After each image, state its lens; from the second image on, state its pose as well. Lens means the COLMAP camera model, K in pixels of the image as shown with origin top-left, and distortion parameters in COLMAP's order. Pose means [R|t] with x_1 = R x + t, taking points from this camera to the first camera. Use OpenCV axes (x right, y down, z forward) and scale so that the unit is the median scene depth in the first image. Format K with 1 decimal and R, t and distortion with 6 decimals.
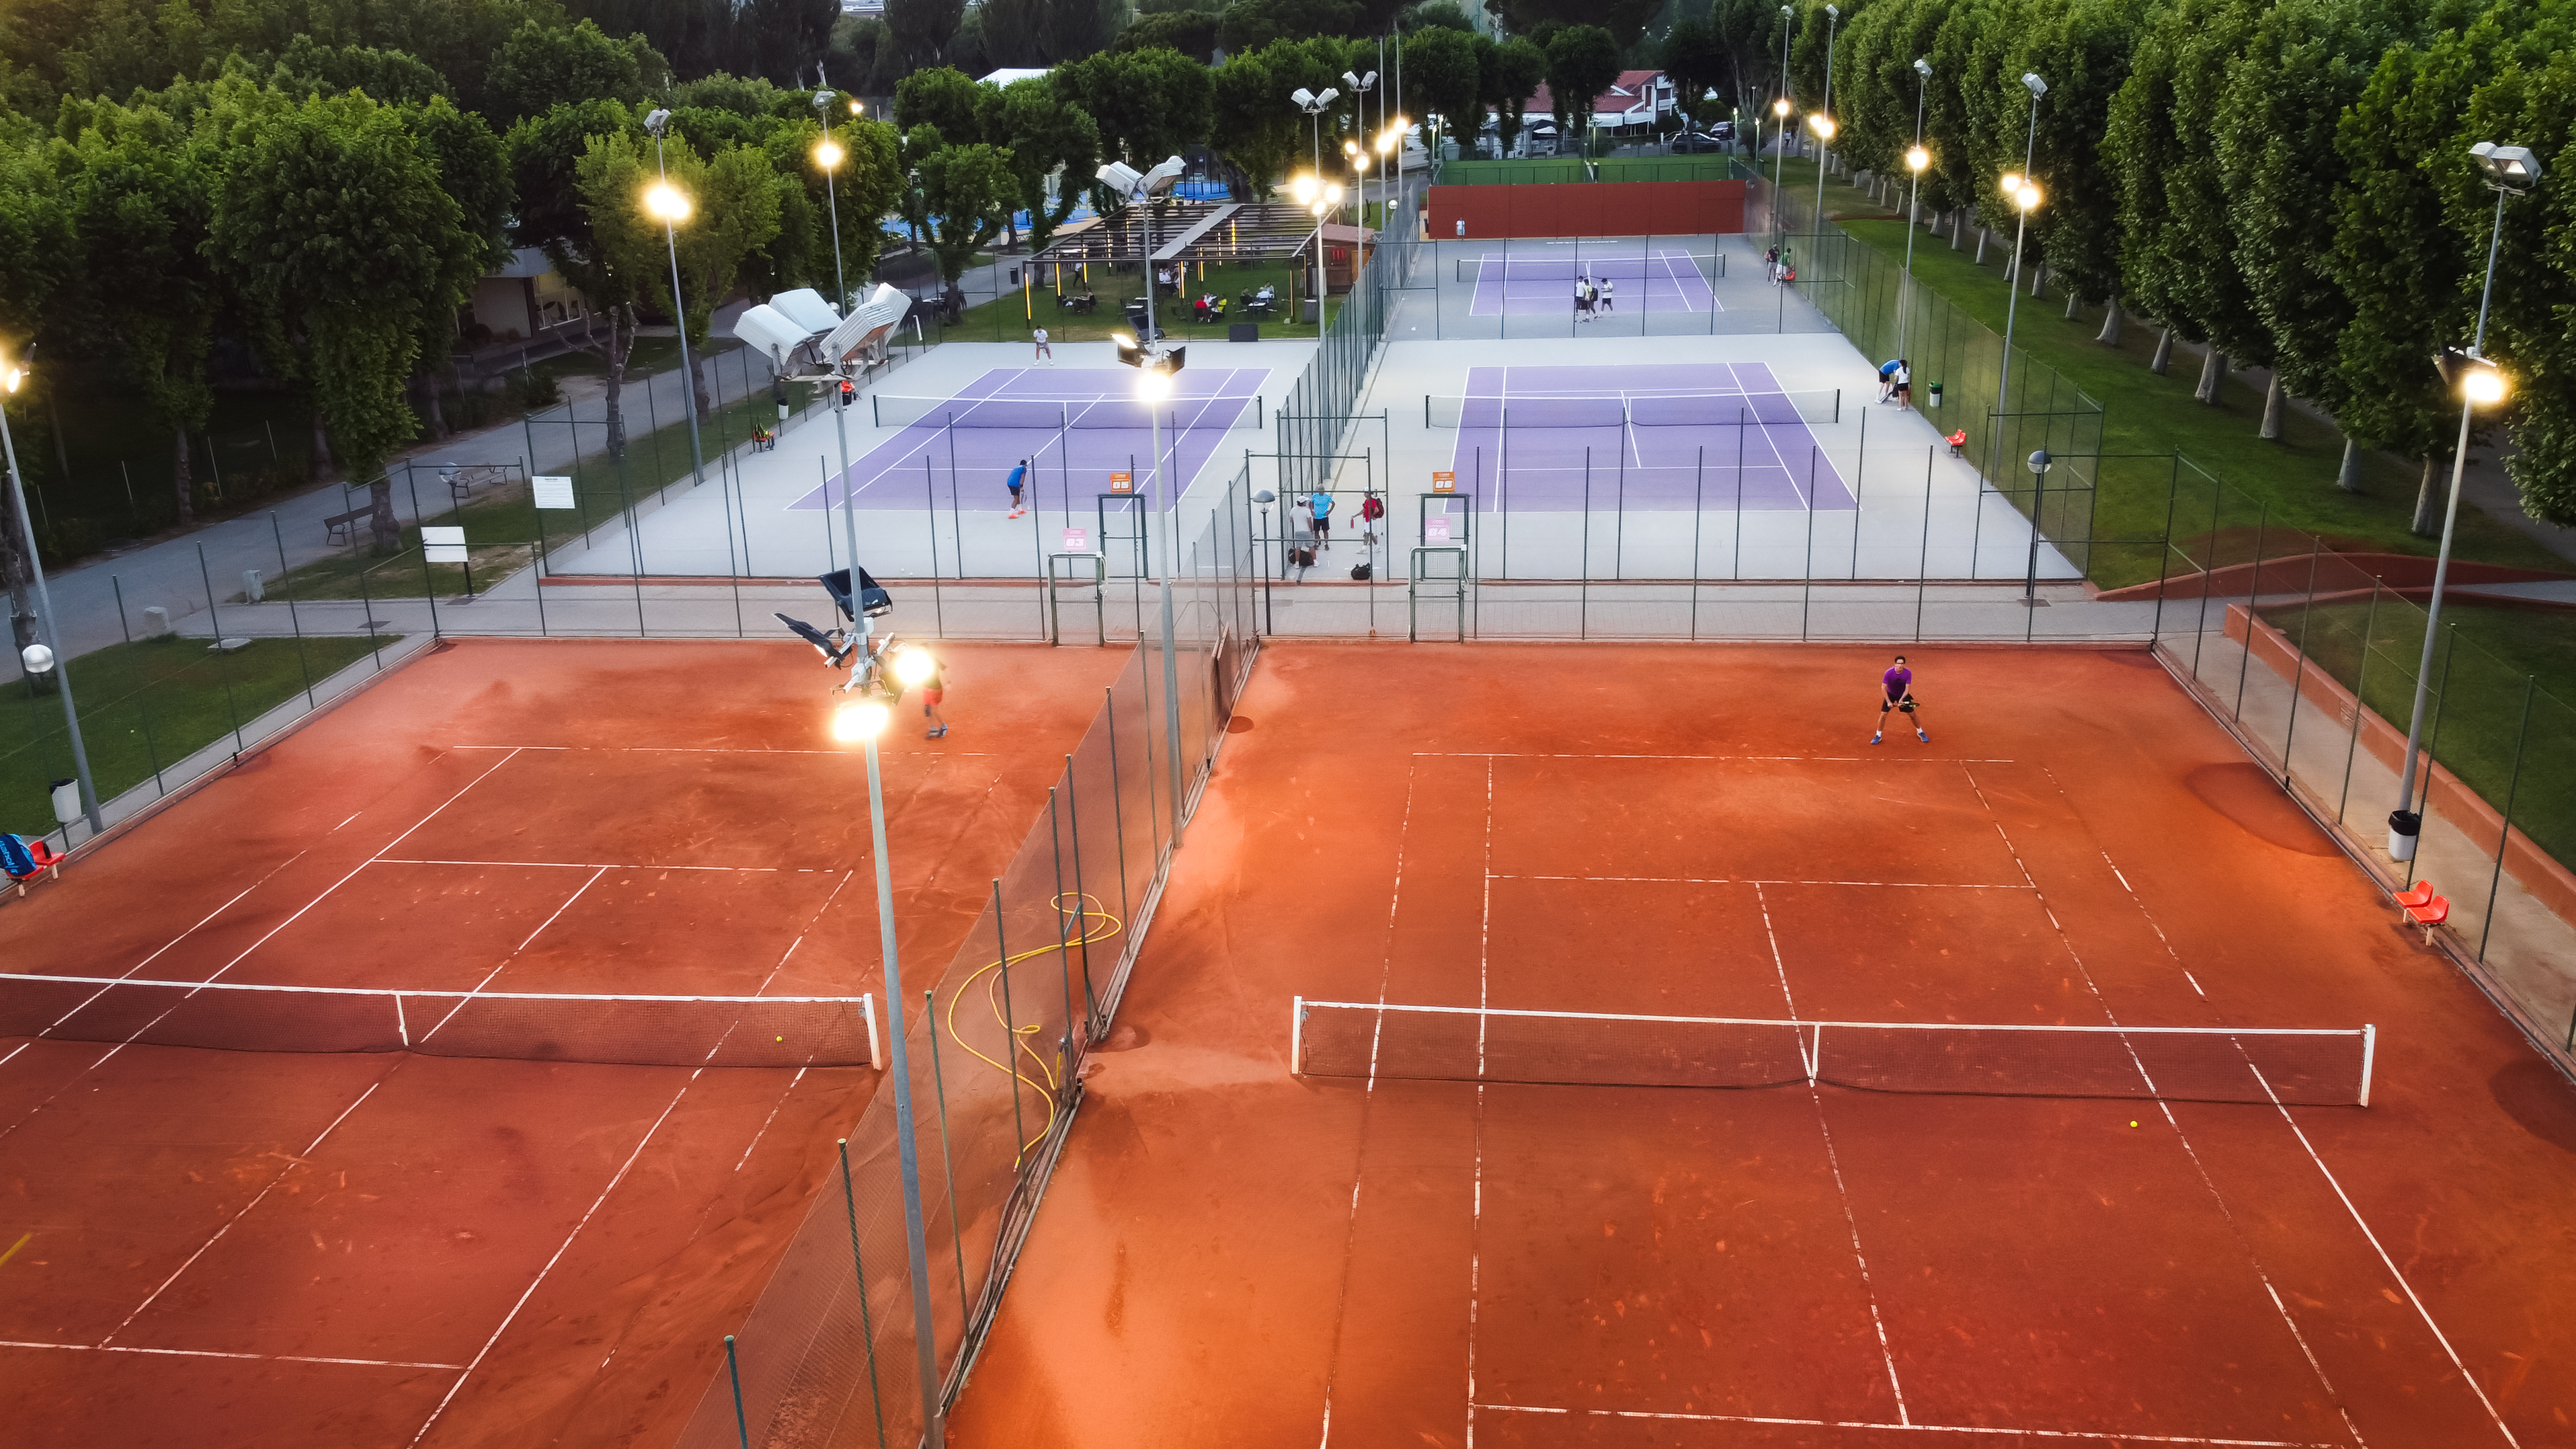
lens RADIAL K [[2070.3, 0, 1288.0], [0, 2070.3, 724.5], [0, 0, 1]] dist [-0.001829, 0.002605]
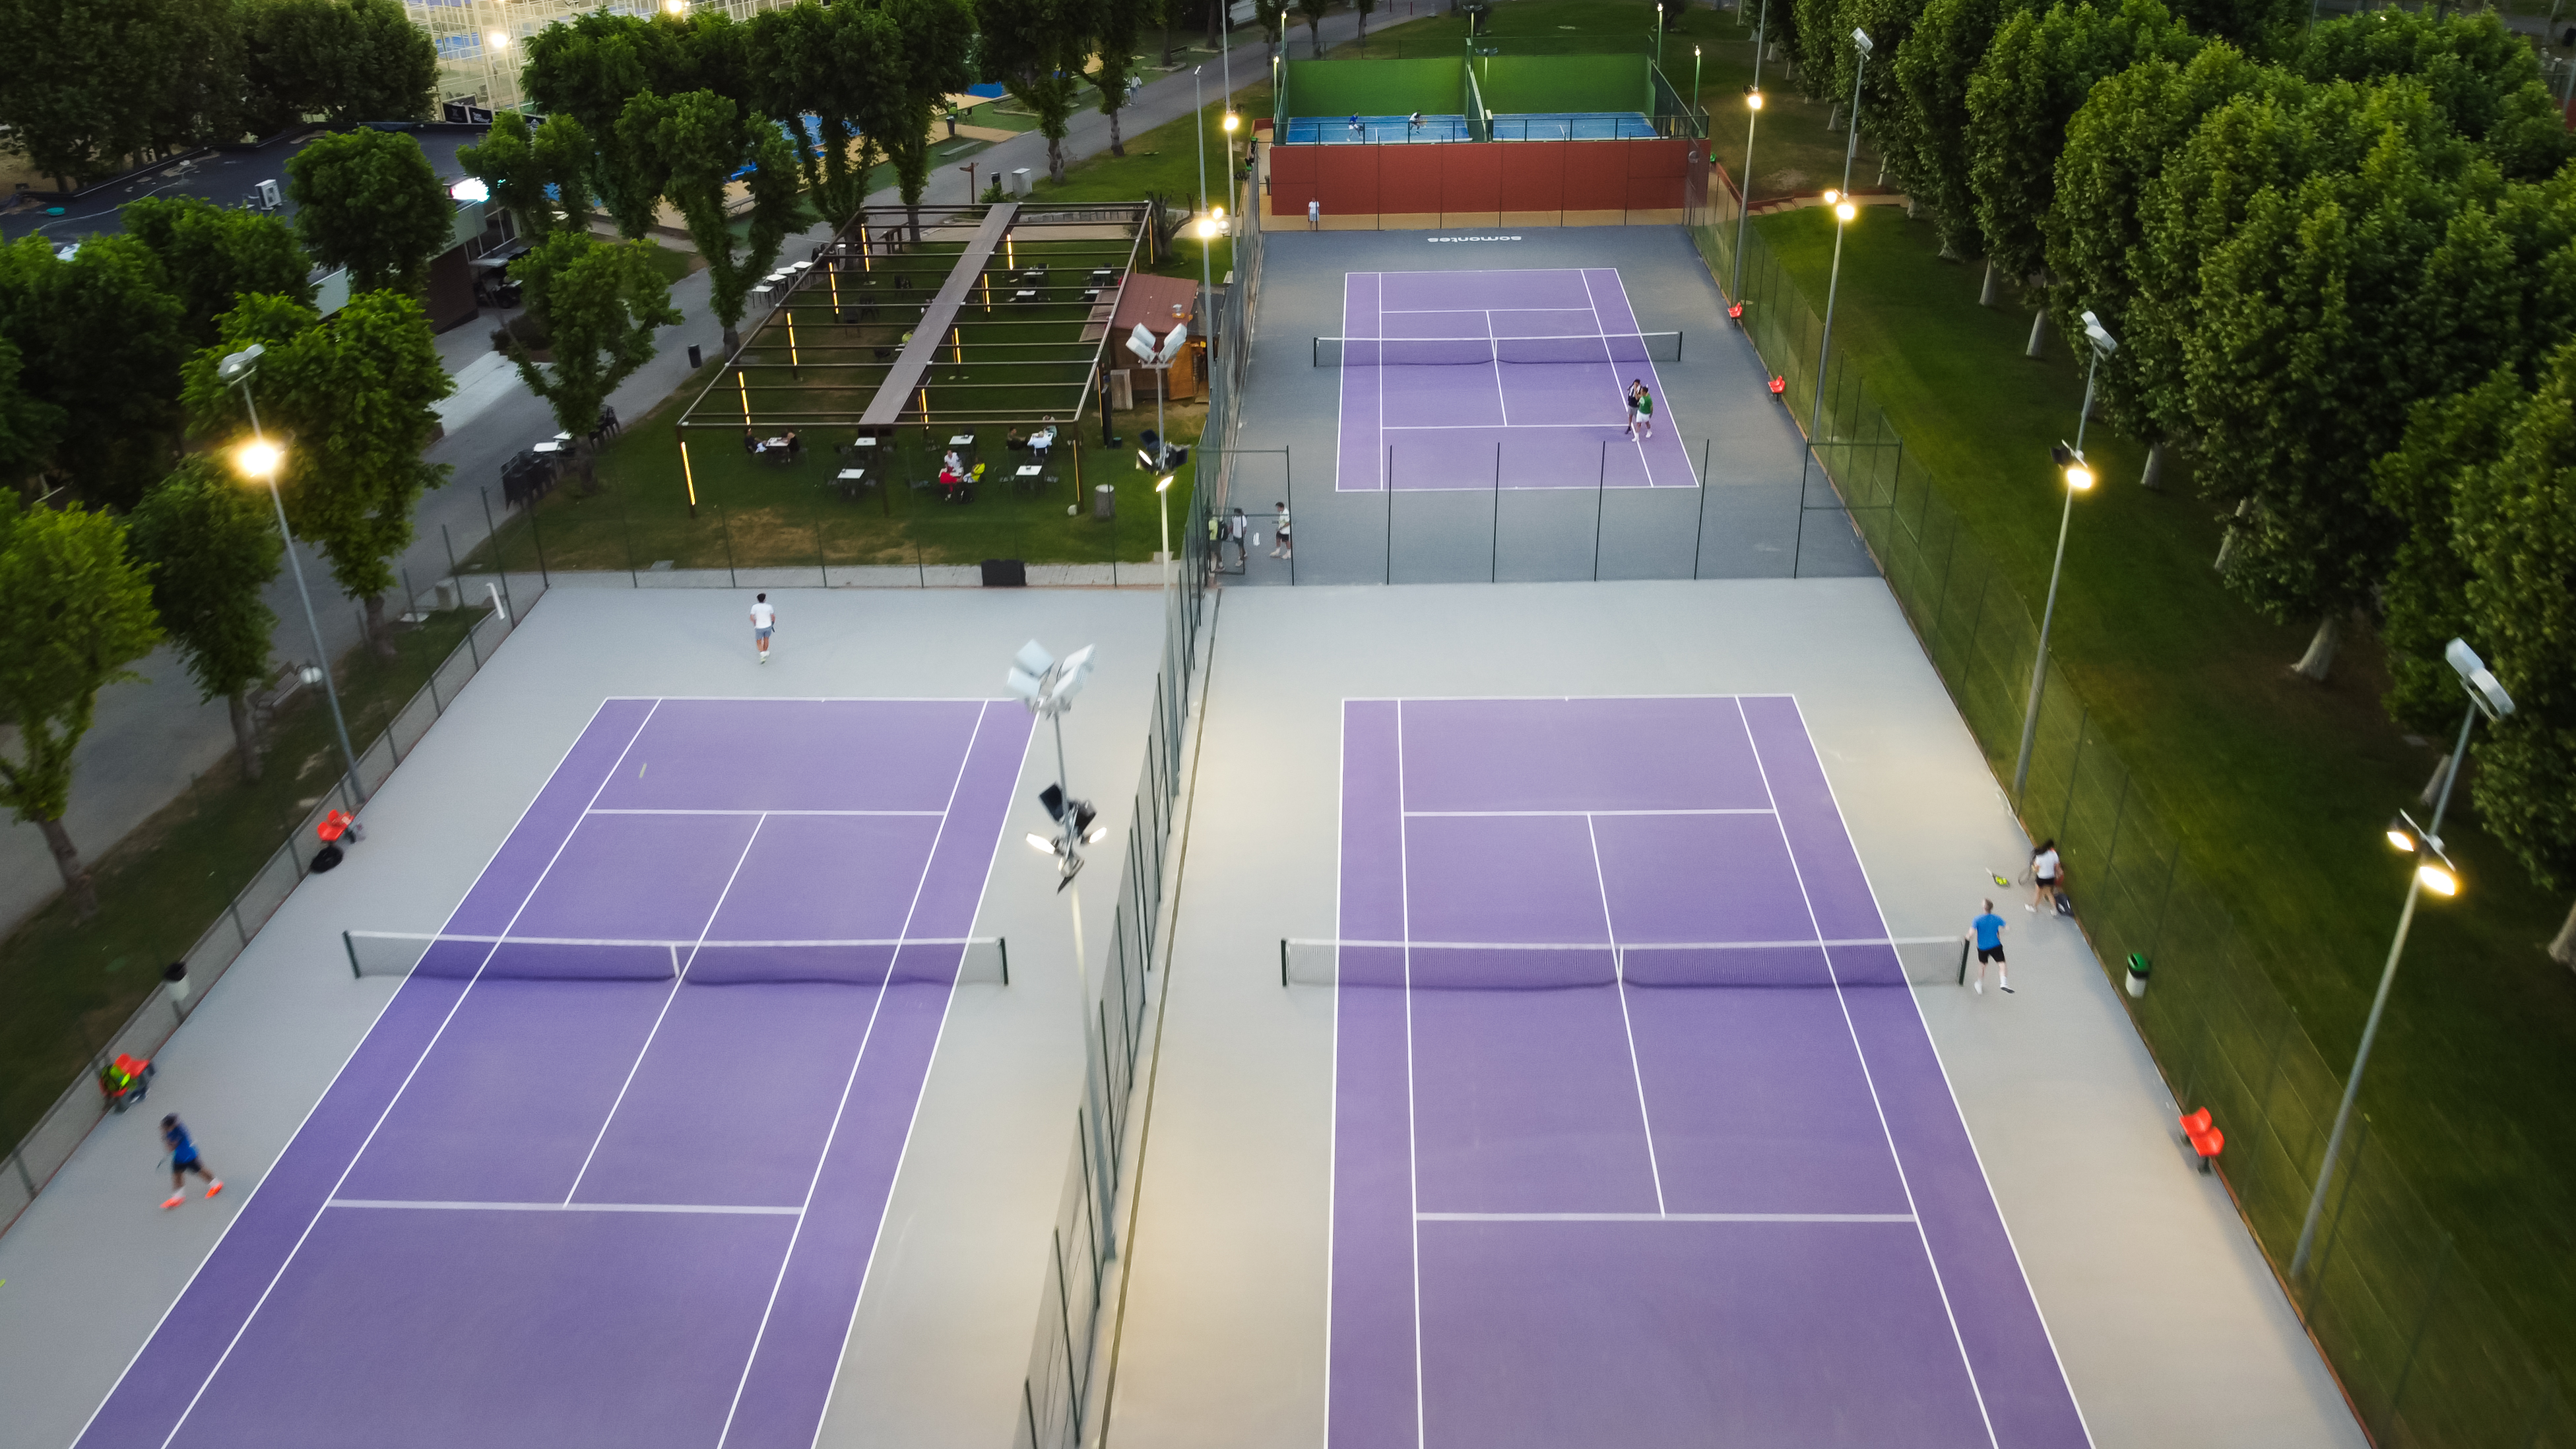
lens RADIAL K [[1997.7, 0, 1288.0], [0, 1997.7, 724.5], [0, 0, 1]] dist [-0.001369, 0.000961]
pose [[0.997082, -0.032761, 0.068952, 0.020679], [0.020670, 0.985352, 0.169273, -0.211469], [-0.073487, -0.167354, 0.983154, 0.296461]]
